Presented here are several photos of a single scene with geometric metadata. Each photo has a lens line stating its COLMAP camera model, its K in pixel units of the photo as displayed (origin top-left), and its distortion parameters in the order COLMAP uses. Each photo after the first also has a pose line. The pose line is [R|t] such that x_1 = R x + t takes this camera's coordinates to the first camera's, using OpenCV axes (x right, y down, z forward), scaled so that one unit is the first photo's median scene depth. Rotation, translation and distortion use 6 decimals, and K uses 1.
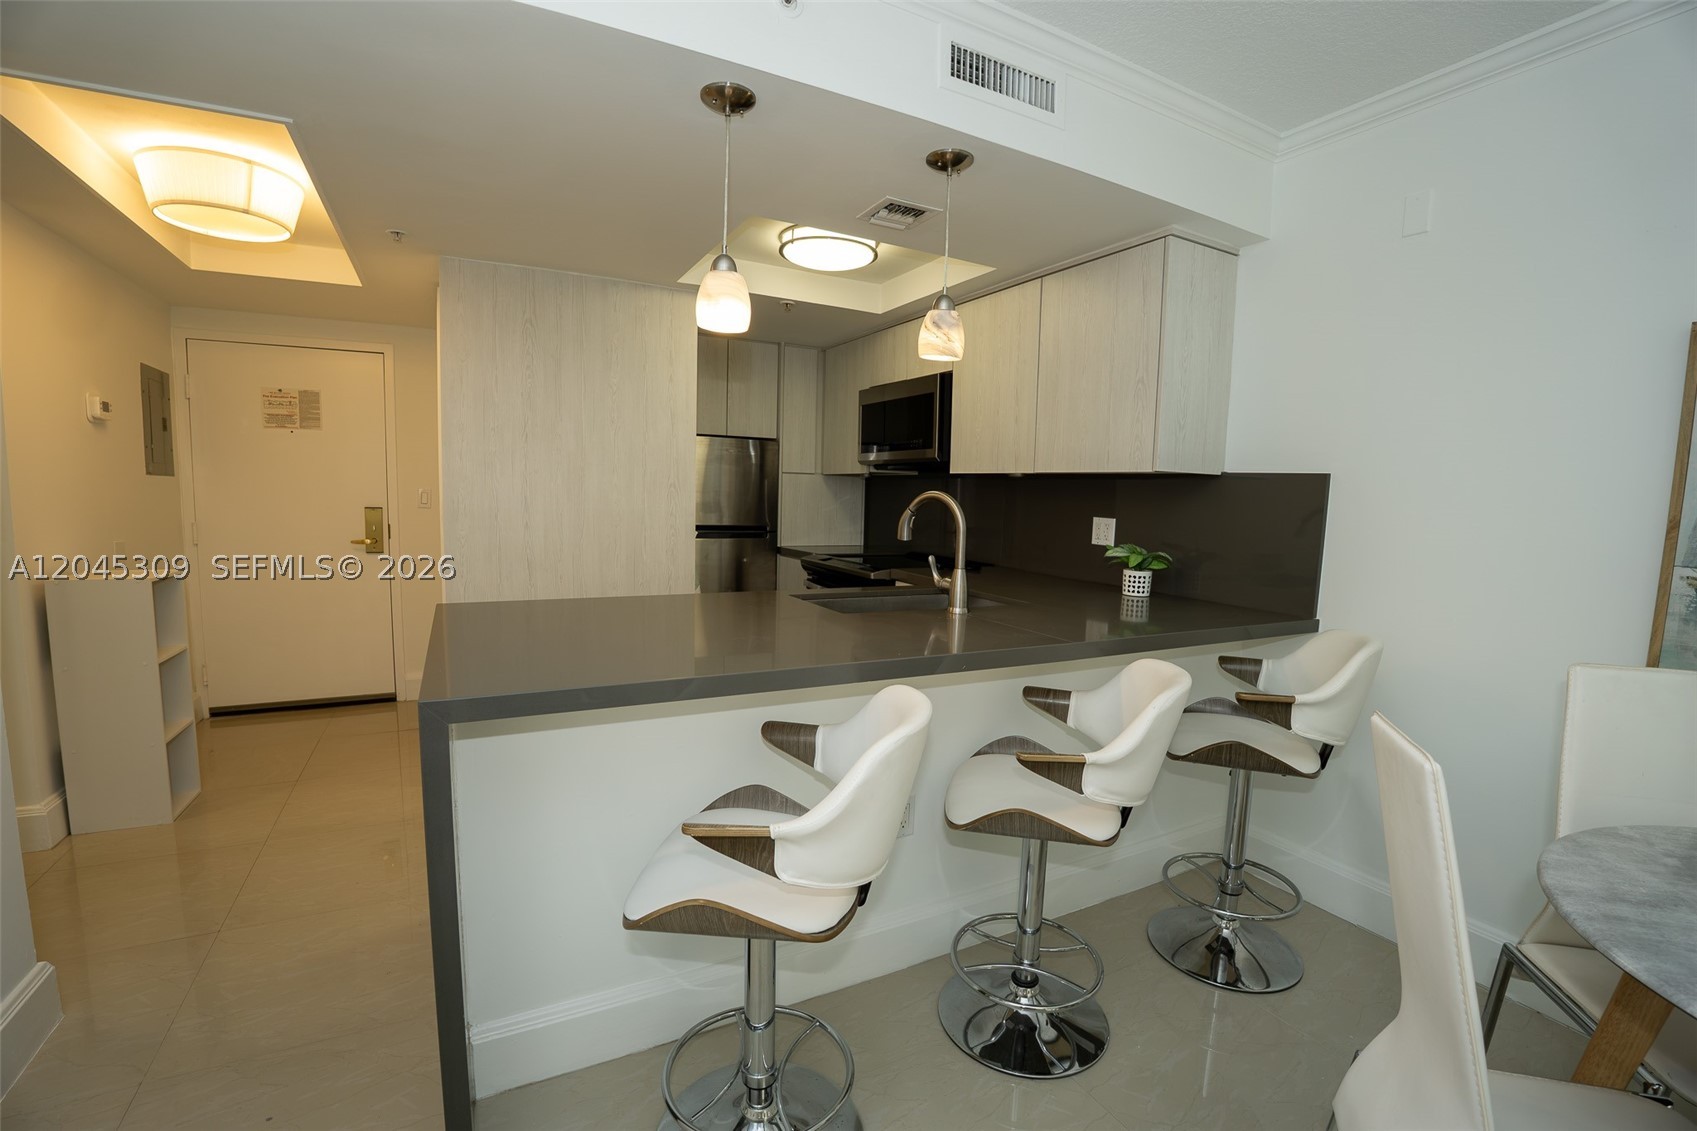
lens RADIAL K [[737.6, 0, 844.0], [0, 737.6, 573.1], [0, 0, 1]] dist [-0.069932, 0.014843]
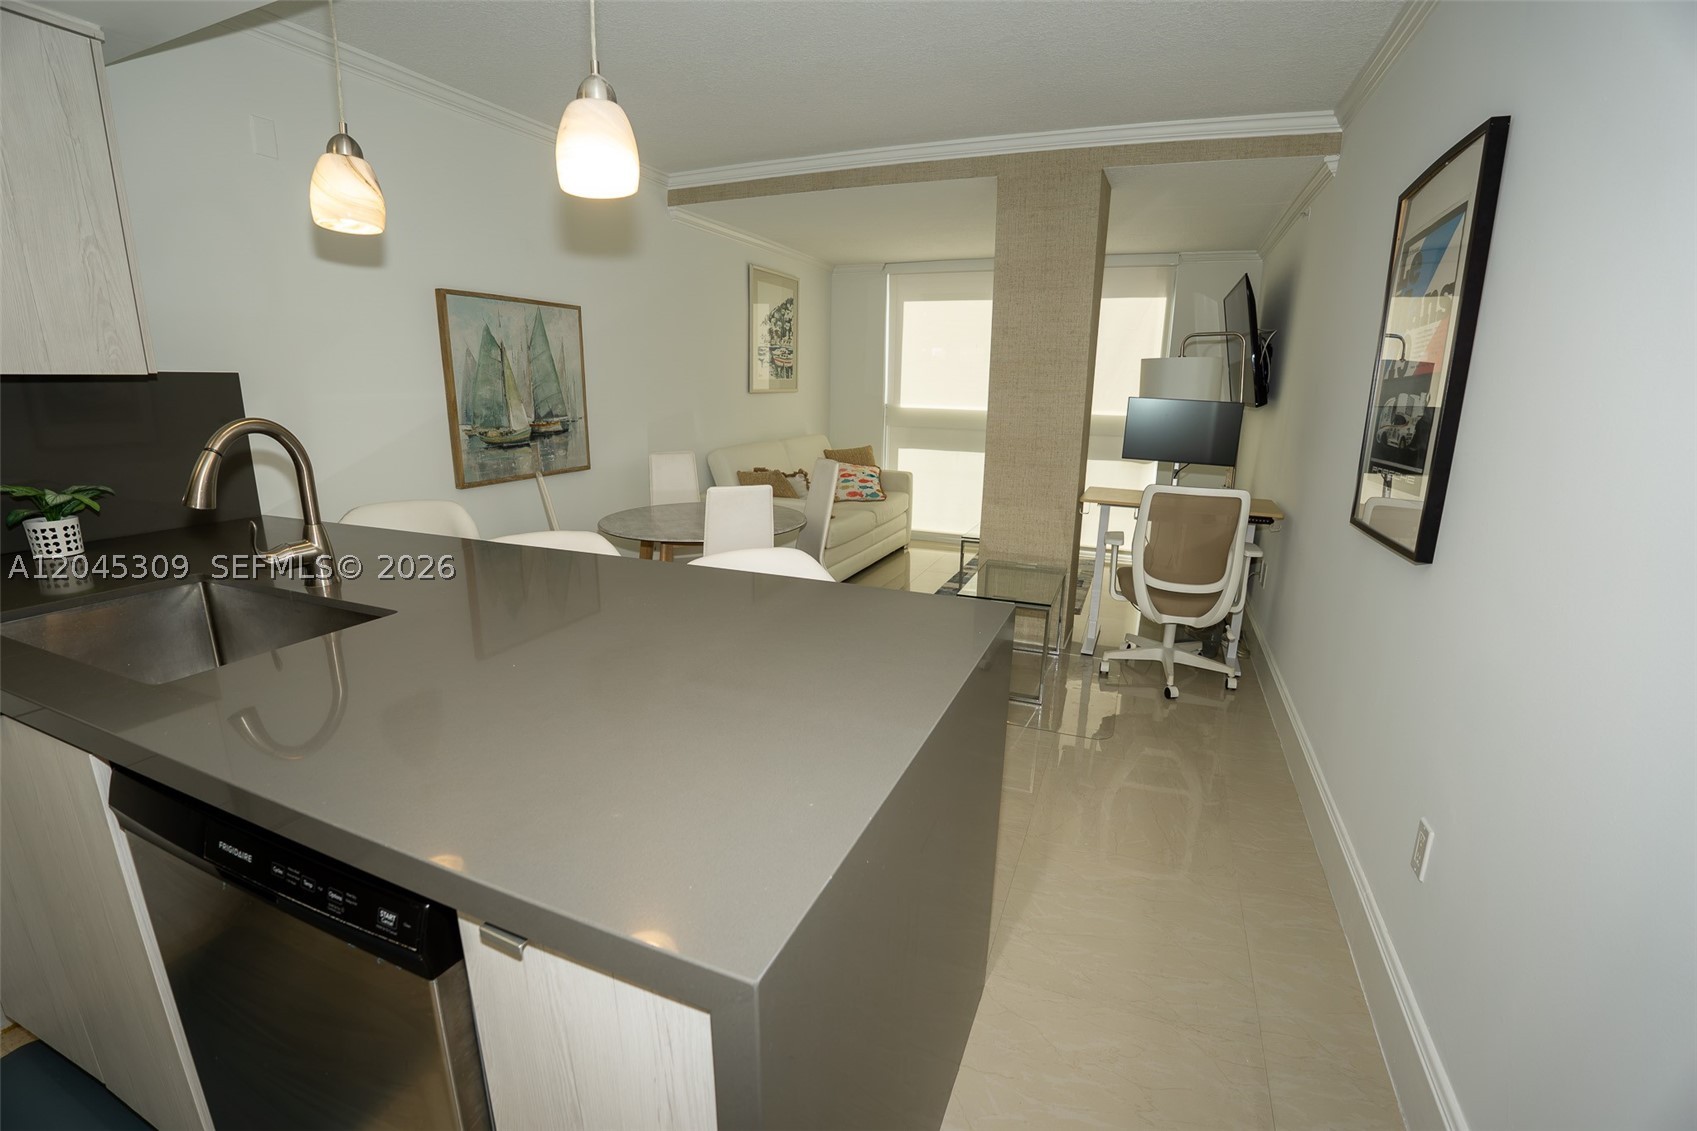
lens RADIAL K [[737.6, 0, 844.0], [0, 737.6, 573.1], [0, 0, 1]] dist [-0.069932, 0.014843]
pose [[-0.638029, -0.224453, 0.736573, -0.439096], [0.057452, 0.940030, 0.336217, -0.103049], [-0.767866, 0.256834, -0.586871, 0.648099]]
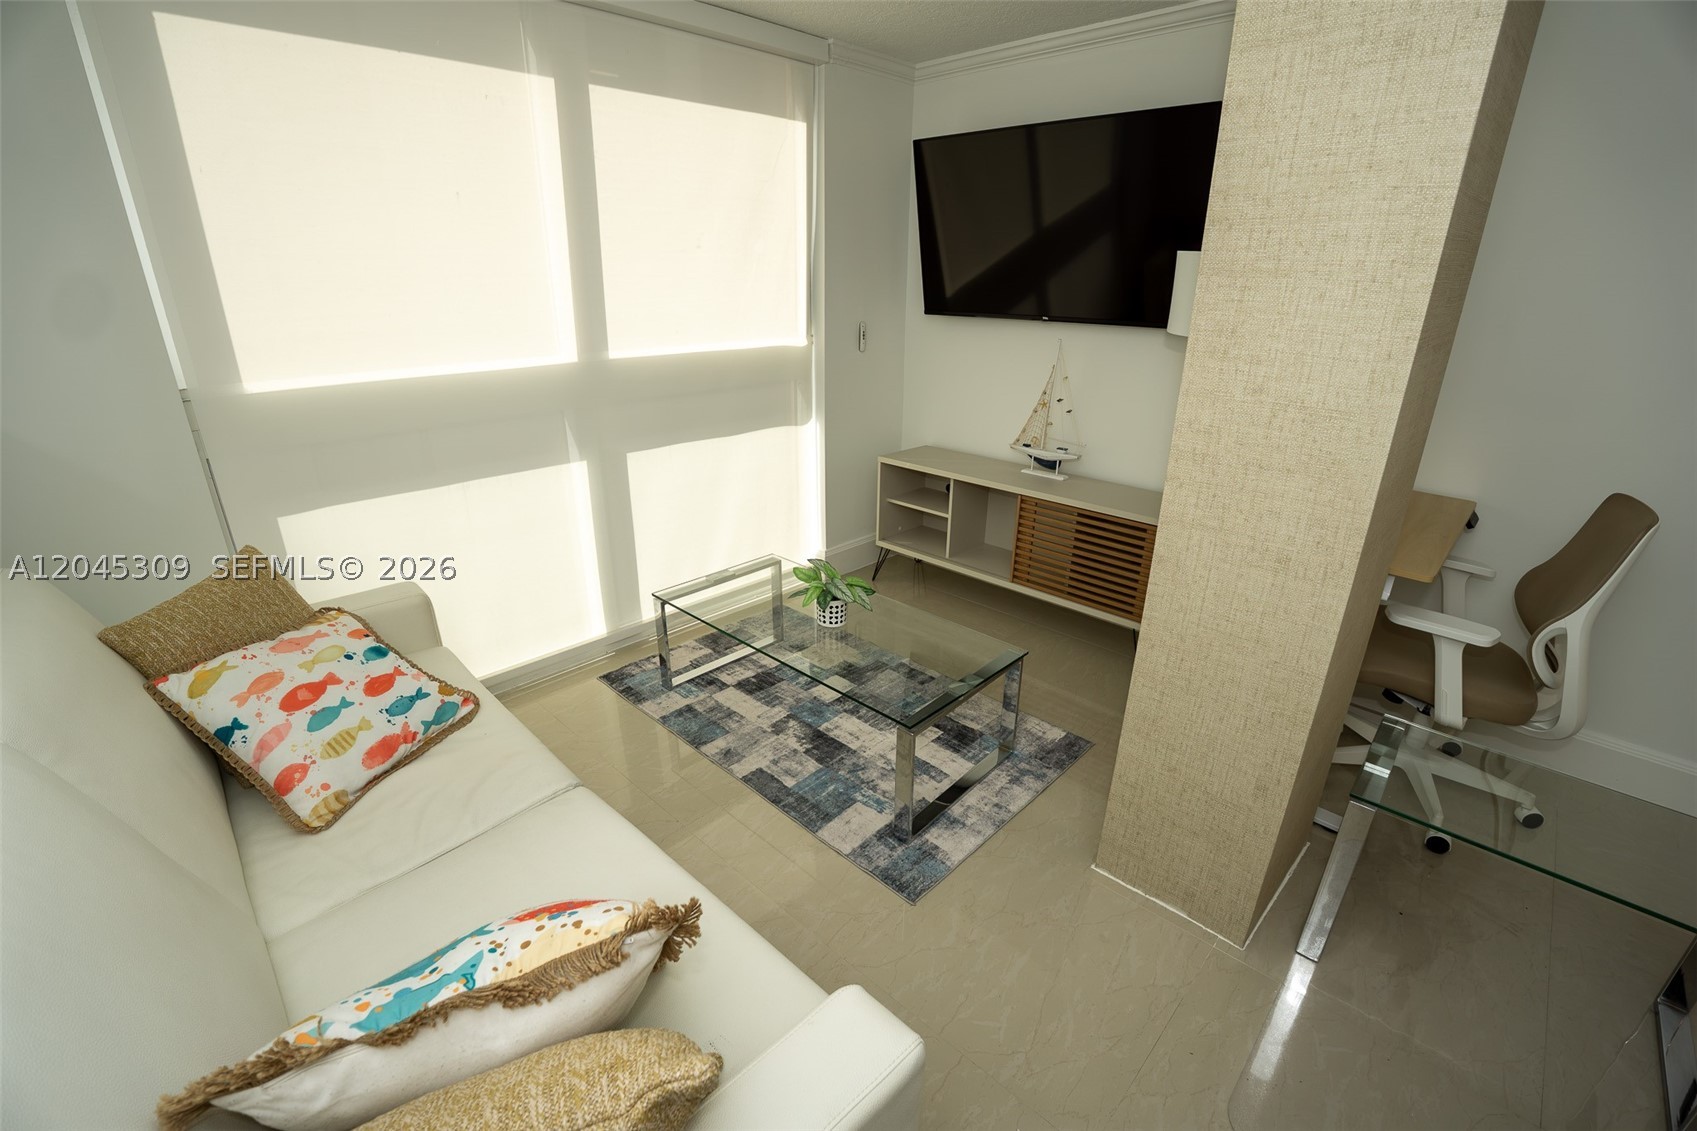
lens RADIAL K [[737.6, 0, 844.0], [0, 737.6, 573.1], [0, 0, 1]] dist [-0.069932, 0.014843]
pose [[-0.950286, 0.083640, -0.299936, 0.648296], [-0.068341, 0.883739, 0.462963, -0.029440], [0.303787, 0.460445, -0.834088, 0.023288]]
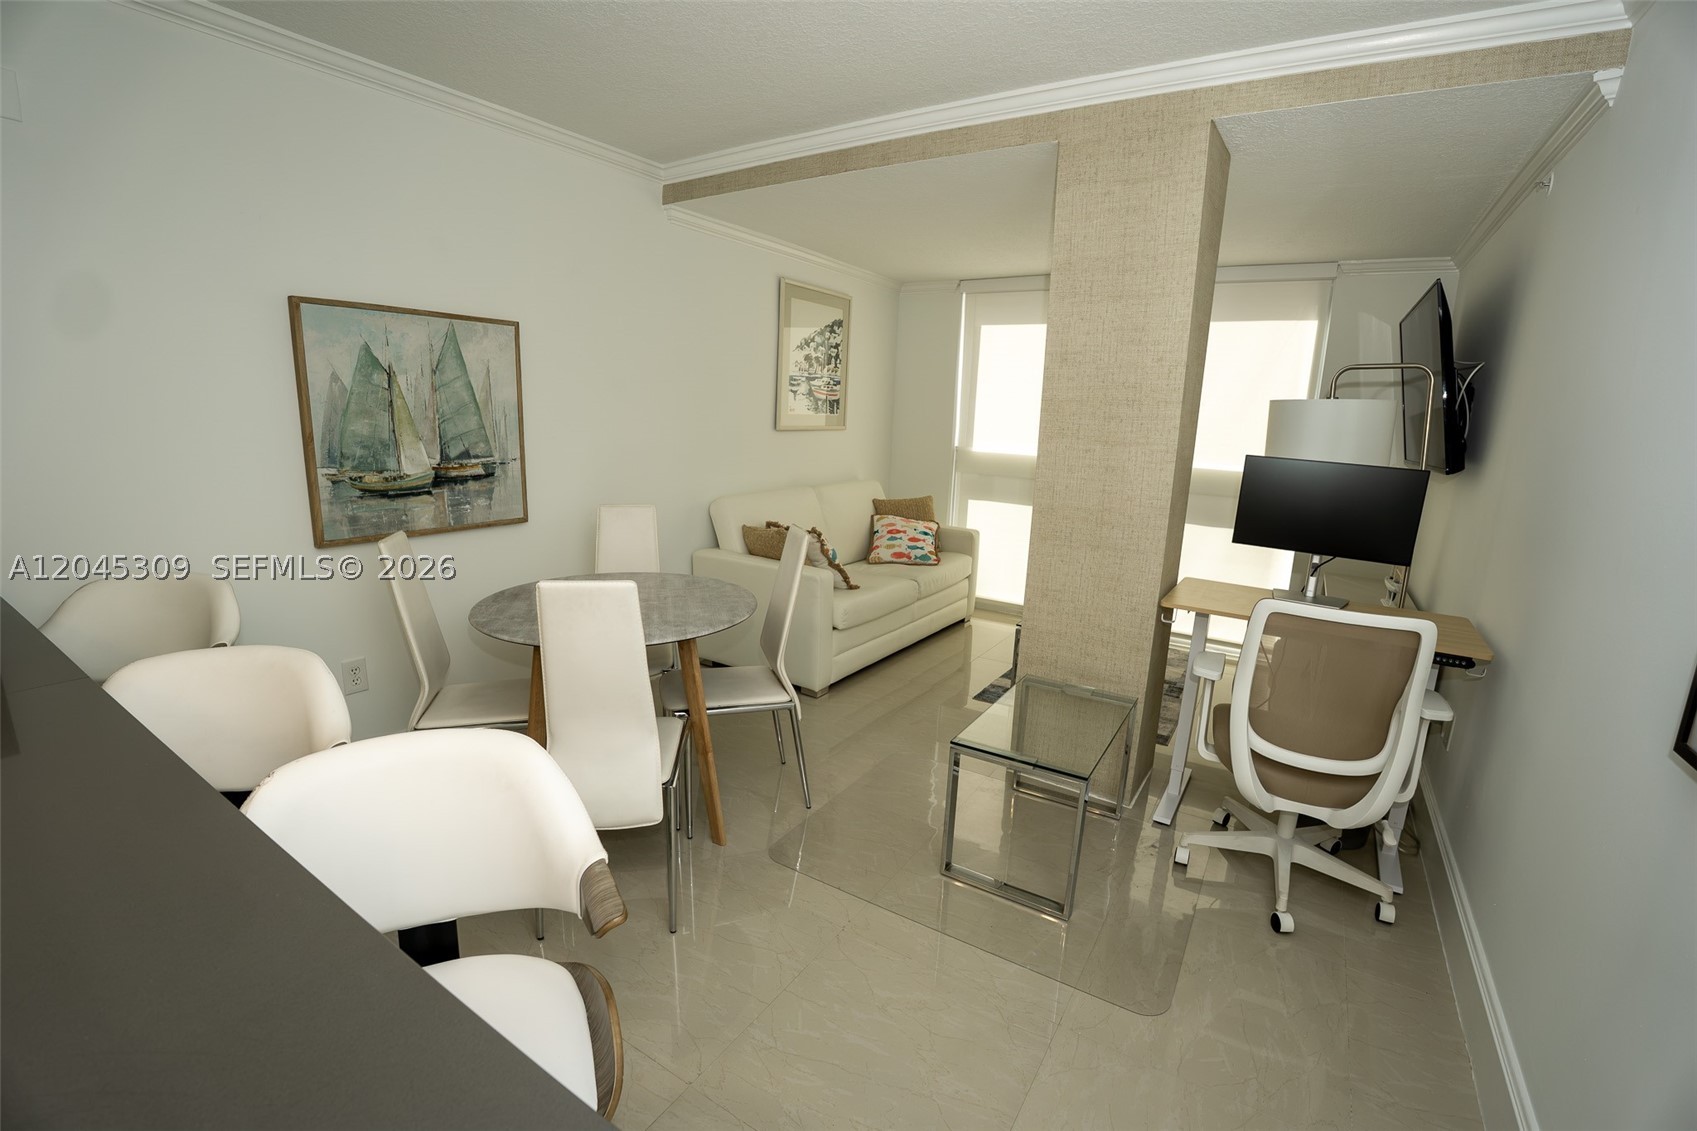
lens RADIAL K [[737.6, 0, 844.0], [0, 737.6, 573.1], [0, 0, 1]] dist [-0.069932, 0.014843]
pose [[-0.490053, -0.227661, 0.841439, -0.300585], [0.050790, 0.956195, 0.288289, -0.079086], [-0.870212, 0.184014, -0.457023, 0.338157]]
